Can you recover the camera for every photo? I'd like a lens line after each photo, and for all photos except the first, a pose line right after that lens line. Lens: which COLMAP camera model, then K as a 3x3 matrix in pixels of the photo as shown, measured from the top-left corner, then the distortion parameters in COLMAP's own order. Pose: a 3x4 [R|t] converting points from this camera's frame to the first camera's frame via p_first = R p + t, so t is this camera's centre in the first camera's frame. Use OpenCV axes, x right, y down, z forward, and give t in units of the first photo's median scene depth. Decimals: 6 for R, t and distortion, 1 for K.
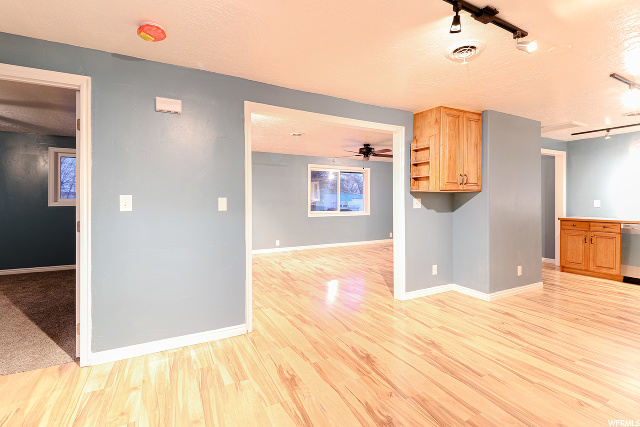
lens RADIAL K [[301.3, 0, 318.2], [0, 301.3, 202.2], [0, 0, 1]] dist [0.003649, -0.004987]
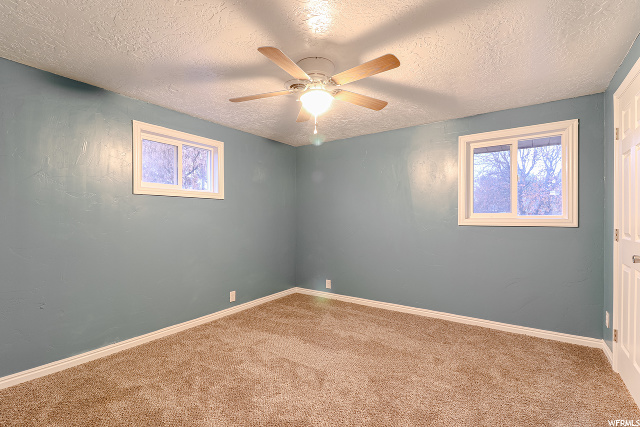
lens RADIAL K [[301.3, 0, 316.6], [0, 301.3, 216.4], [0, 0, 1]] dist [0.003649, -0.004987]
pose [[0.379601, 0.000932, -0.925150, -0.395330], [-0.006820, 0.999975, -0.001792, -0.003596], [0.925125, 0.006990, 0.379598, 0.456640]]
